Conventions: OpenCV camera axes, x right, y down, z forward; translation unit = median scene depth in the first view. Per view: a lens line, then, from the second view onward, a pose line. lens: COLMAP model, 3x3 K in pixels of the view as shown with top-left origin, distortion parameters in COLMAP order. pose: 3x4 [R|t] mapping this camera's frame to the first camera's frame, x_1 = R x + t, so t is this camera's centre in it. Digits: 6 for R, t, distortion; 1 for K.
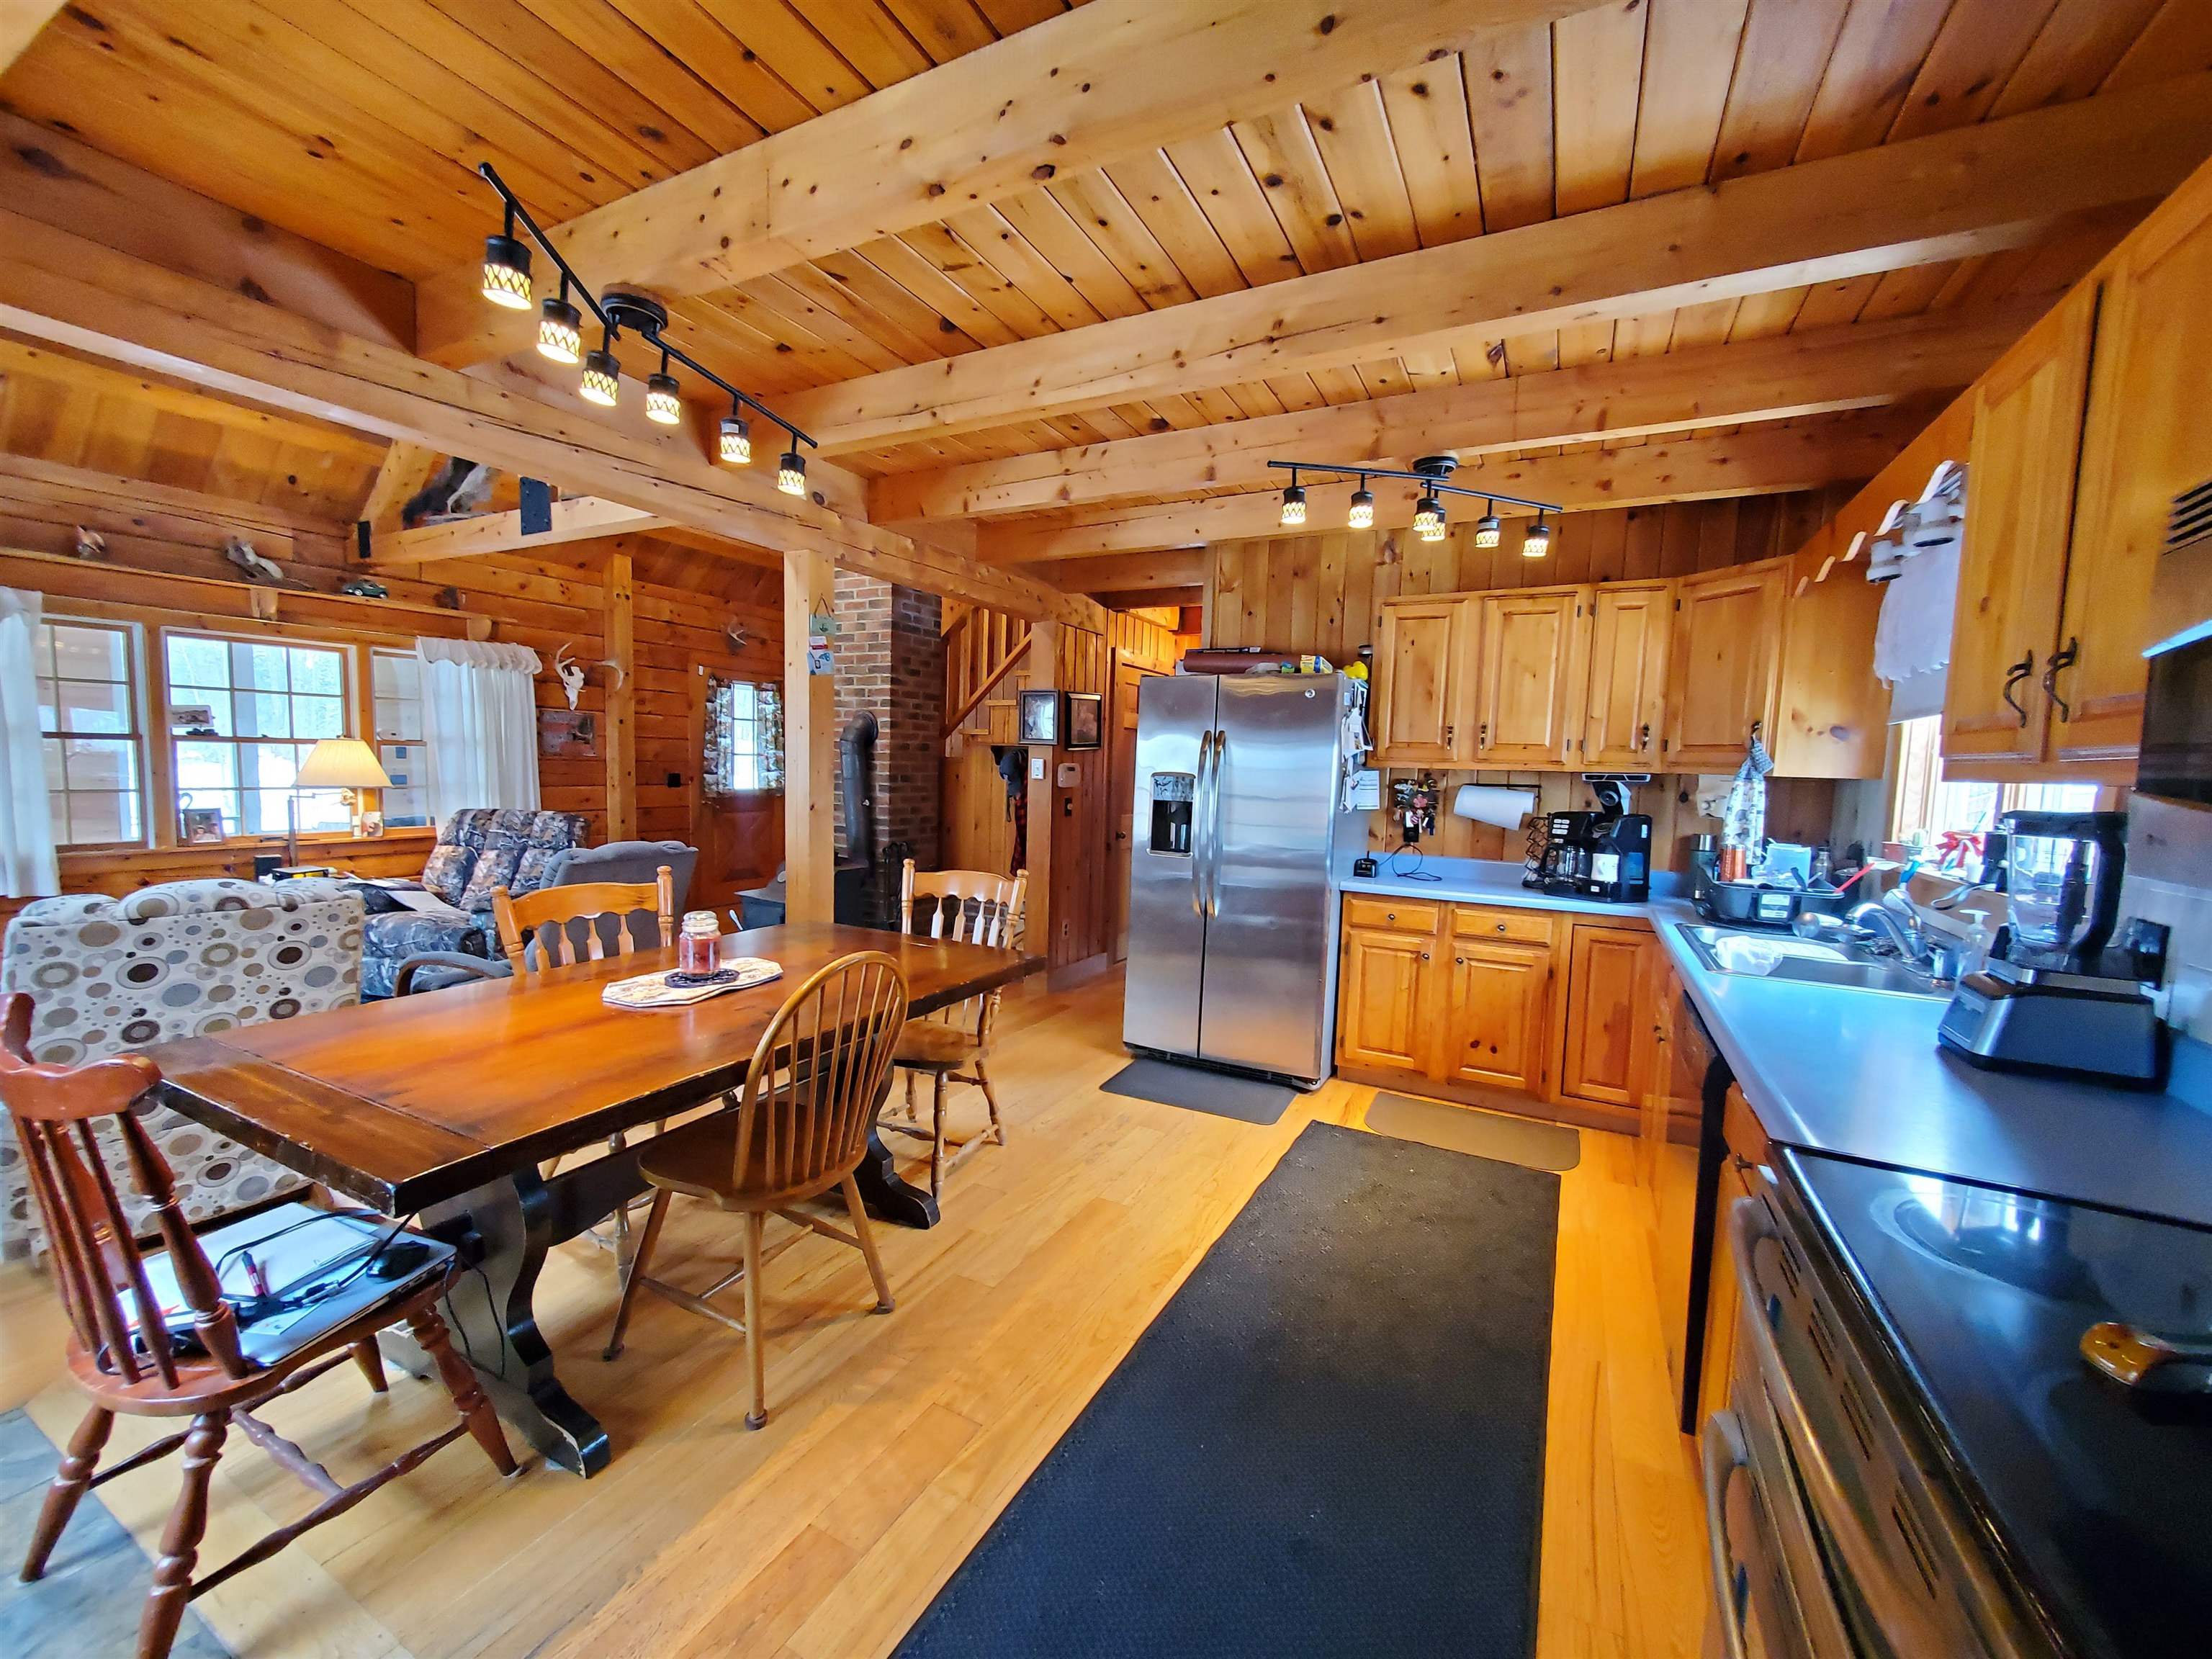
lens RADIAL K [[873.7, 0, 1103.7], [0, 873.7, 834.3], [0, 0, 1]] dist [0.002036, -0.000666]
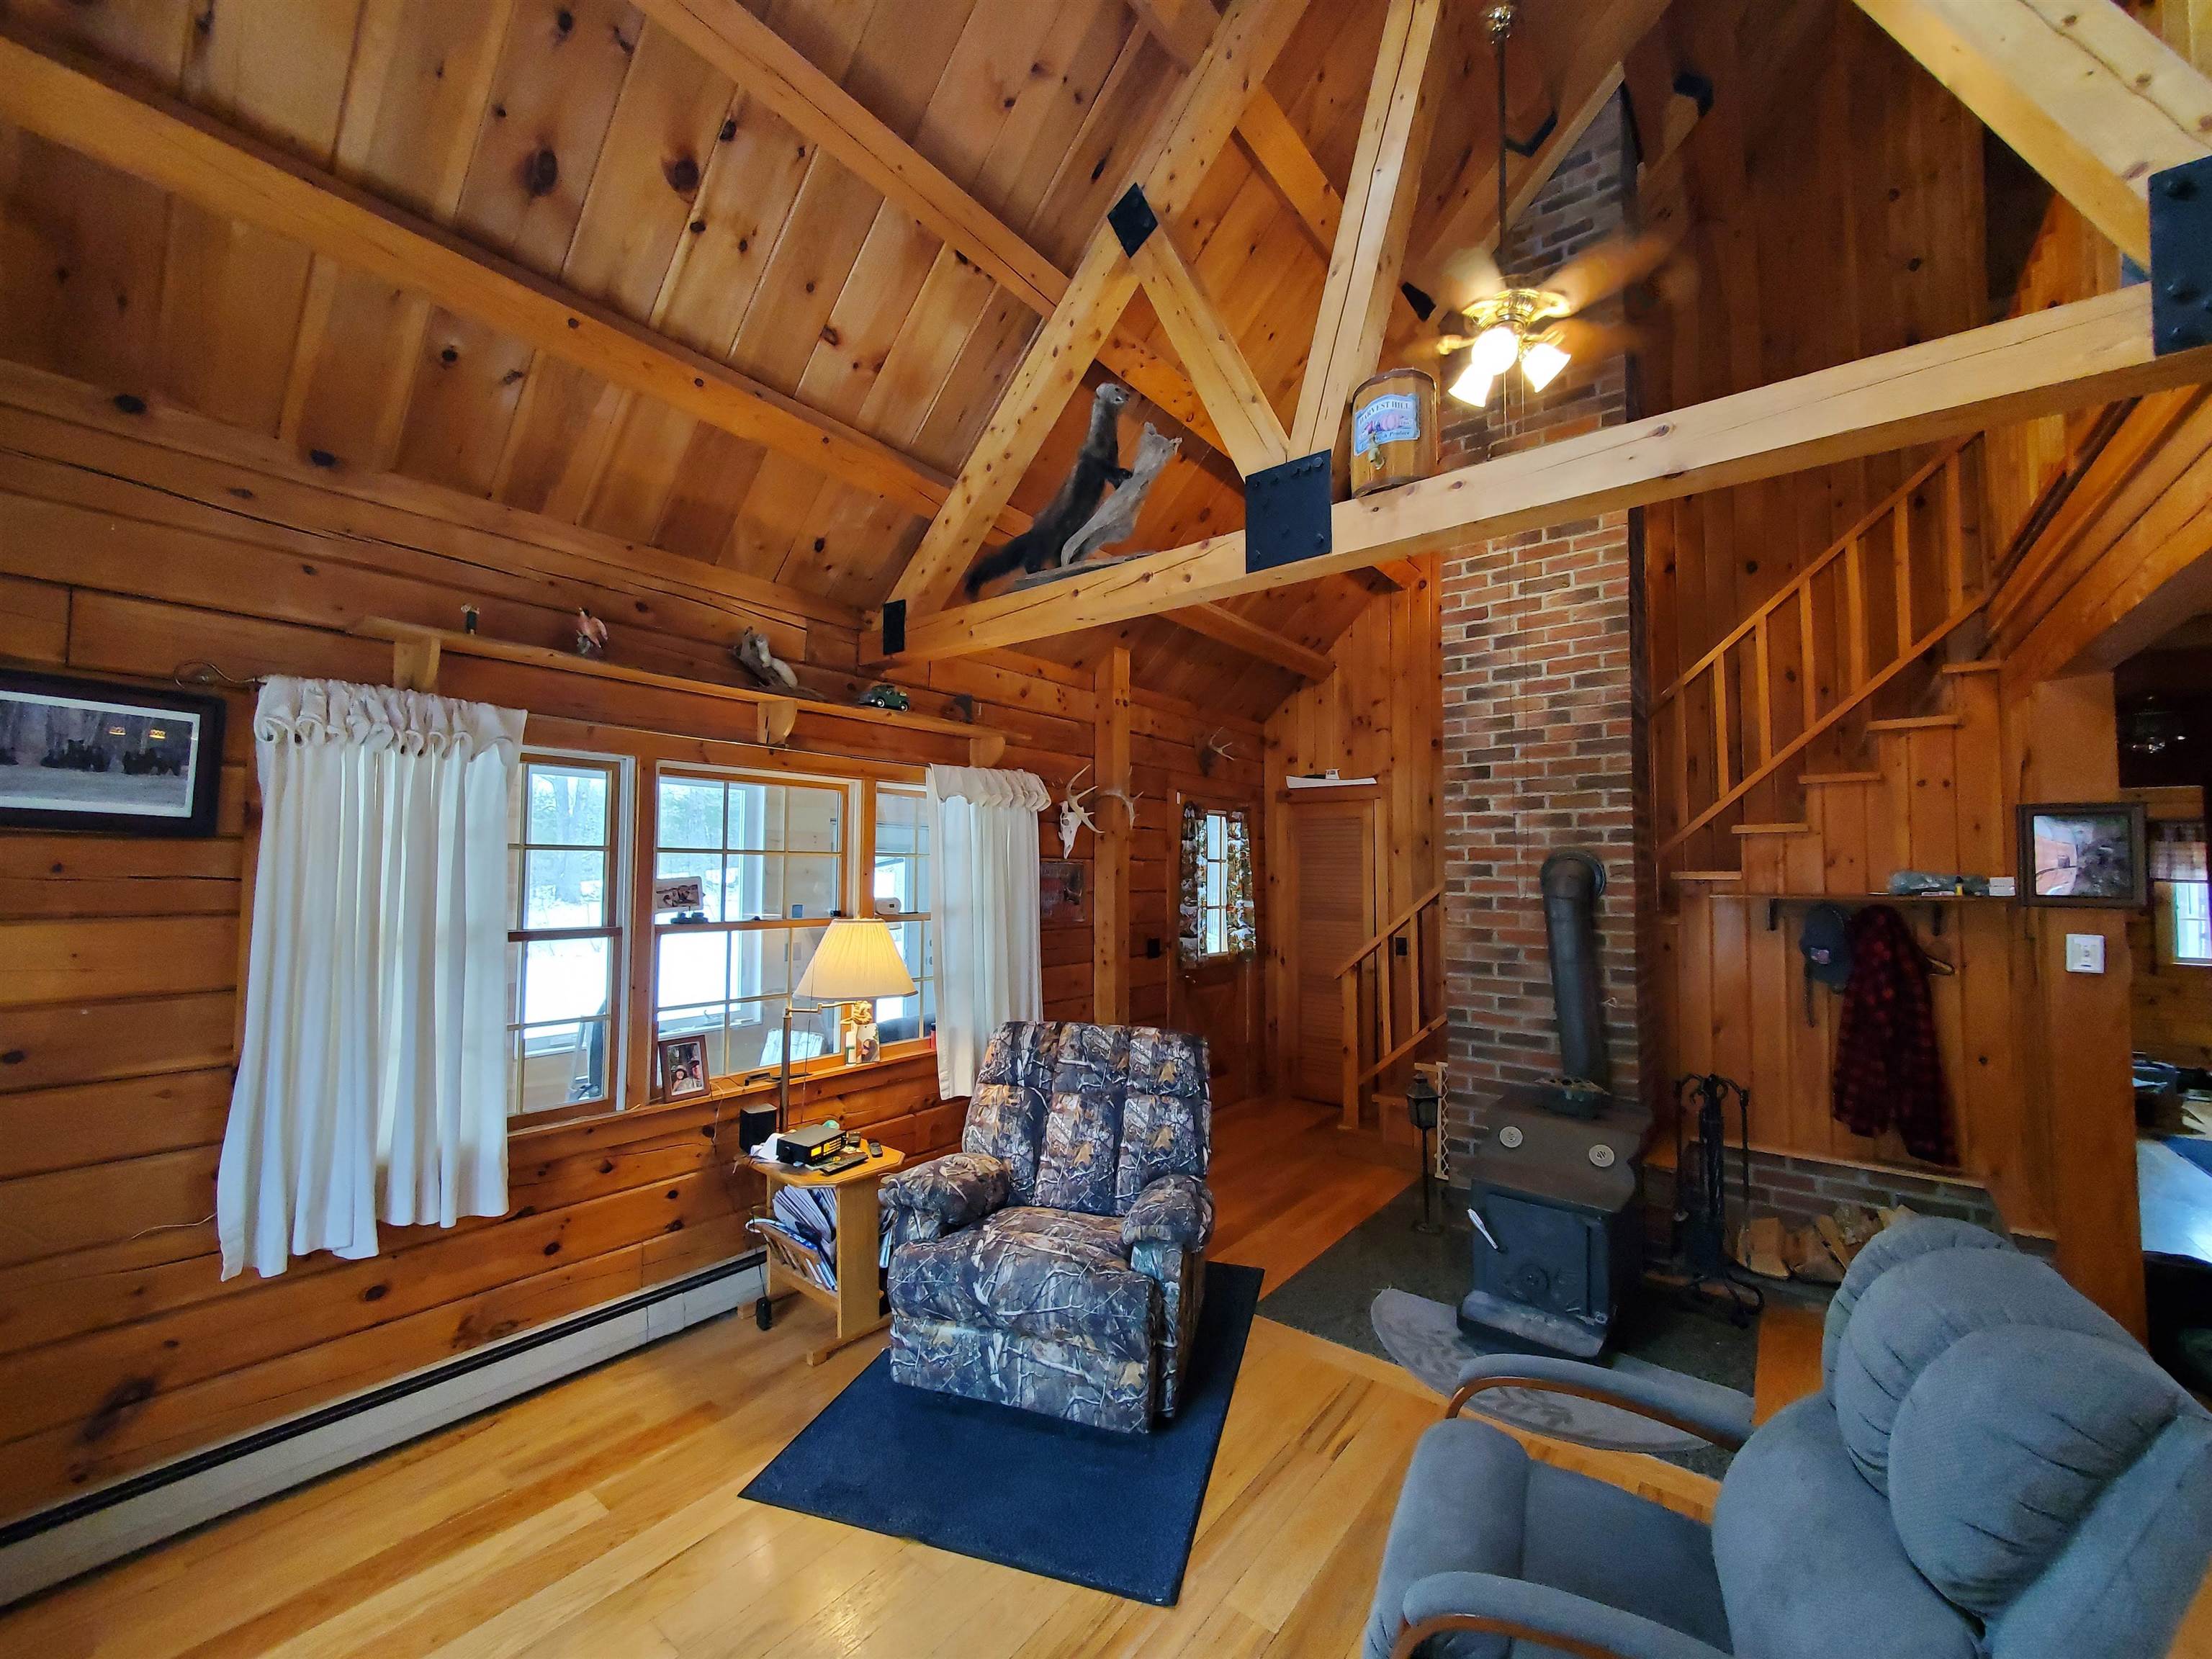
lens RADIAL K [[873.6, 0, 1108.2], [0, 873.6, 835.9], [0, 0, 1]] dist [0.016075, -0.000080]
pose [[0.984062, -0.034325, -0.174479, -0.553099], [0.010884, 0.990980, -0.133569, -0.079588], [0.177490, 0.129542, 0.975559, 0.373114]]
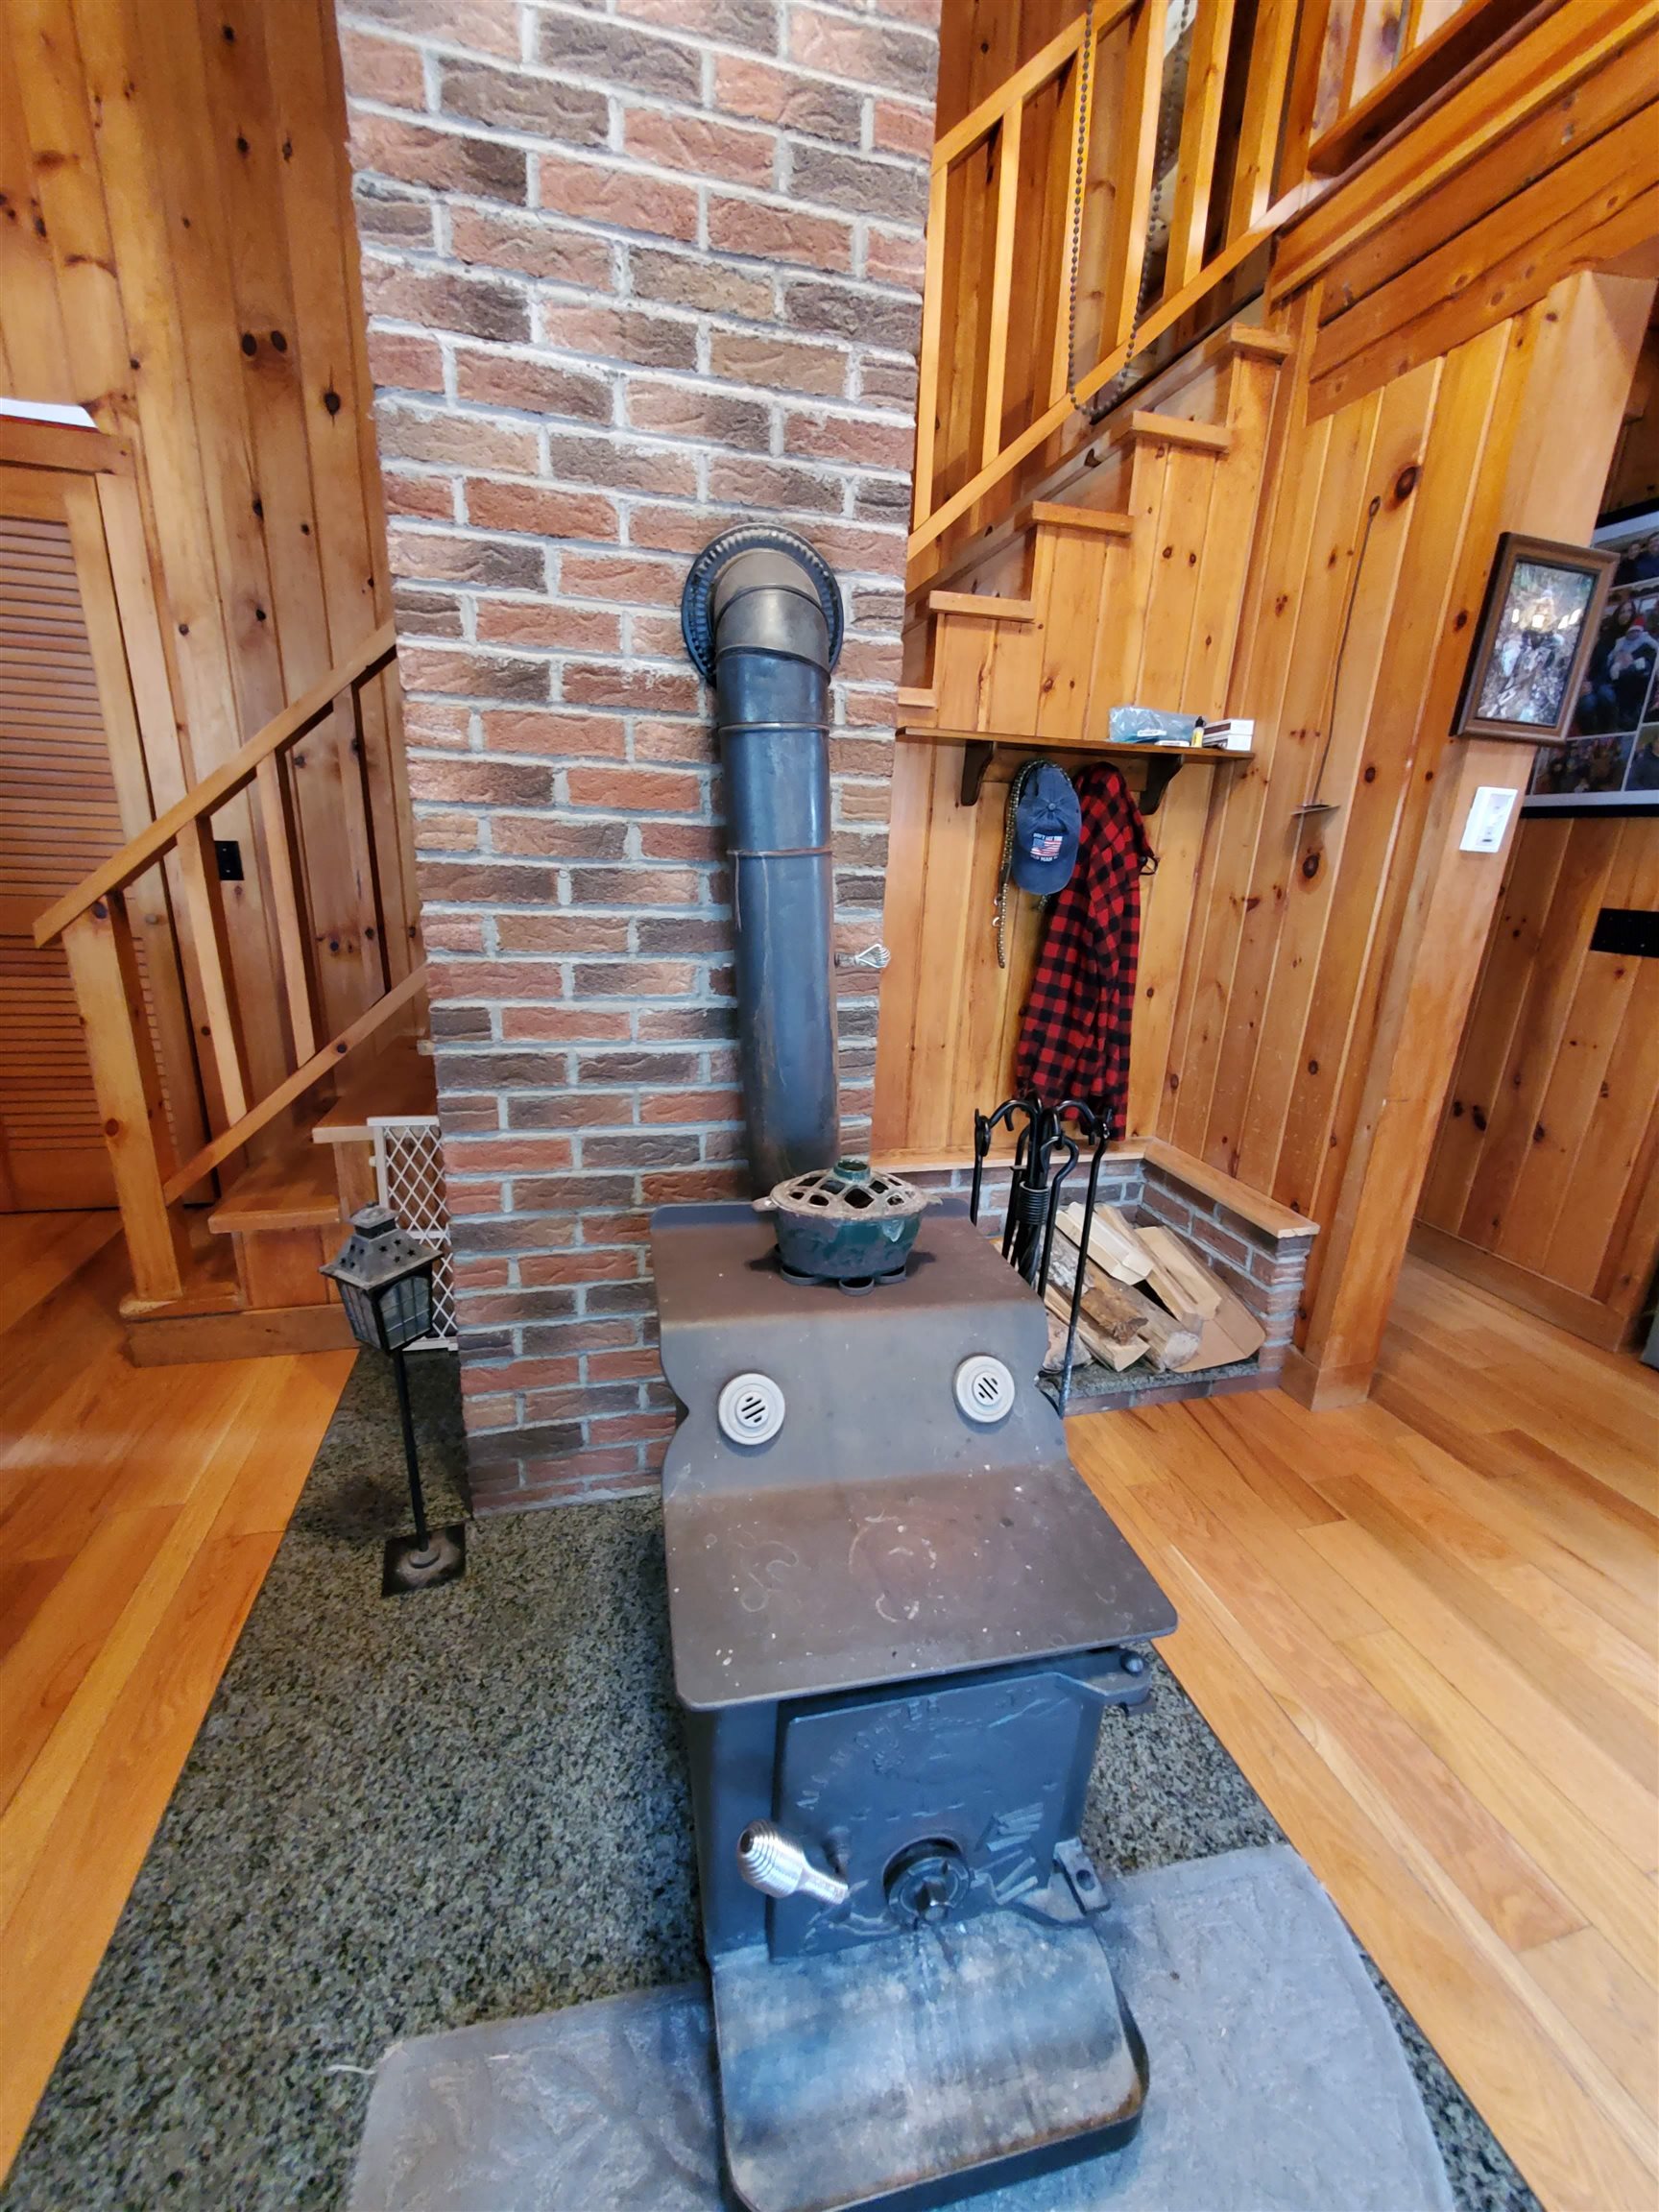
lens RADIAL K [[882.9, 0, 822.8], [0, 882.9, 1110.3], [0, 0, 1]] dist [0.002997, -0.000595]
pose [[0.736732, -0.198258, 0.646467, -0.491863], [0.036751, 0.966378, 0.254485, -0.063166], [-0.675185, -0.163728, 0.719248, 0.913093]]
